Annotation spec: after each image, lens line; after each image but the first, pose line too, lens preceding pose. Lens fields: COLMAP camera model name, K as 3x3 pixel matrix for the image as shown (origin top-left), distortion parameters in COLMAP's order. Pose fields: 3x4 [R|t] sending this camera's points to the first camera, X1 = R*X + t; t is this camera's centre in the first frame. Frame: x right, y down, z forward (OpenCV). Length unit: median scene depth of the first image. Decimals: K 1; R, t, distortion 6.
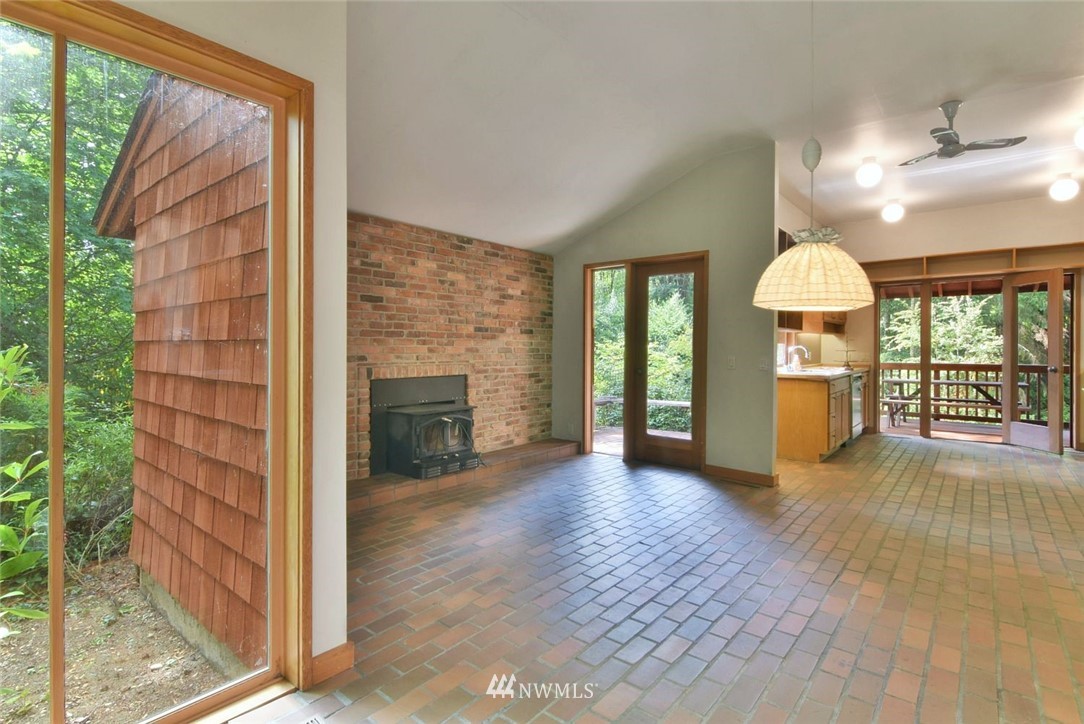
lens RADIAL K [[526.1, 0, 544.6], [0, 526.1, 349.8], [0, 0, 1]] dist [0.001554, 0.000099]
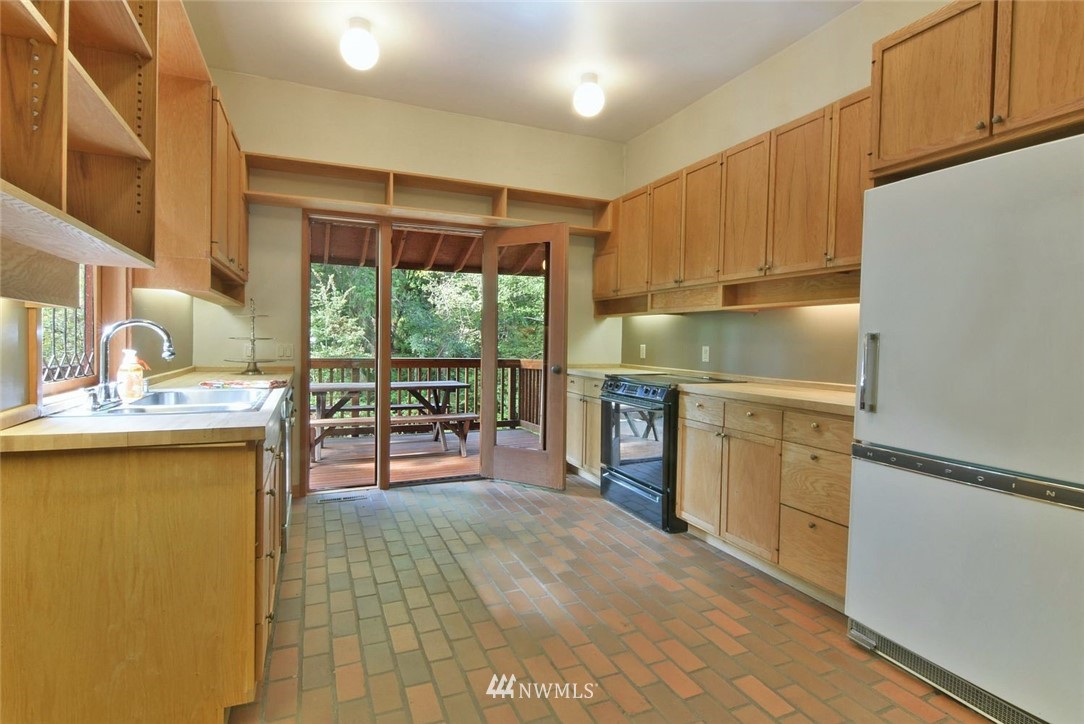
lens RADIAL K [[526.1, 0, 544.6], [0, 526.1, 349.8], [0, 0, 1]] dist [0.001554, 0.000099]
pose [[0.445617, -0.013009, 0.895129, 0.259840], [-0.003405, 0.999863, 0.016227, 0.003050], [-0.895217, -0.010279, 0.445511, 0.539773]]
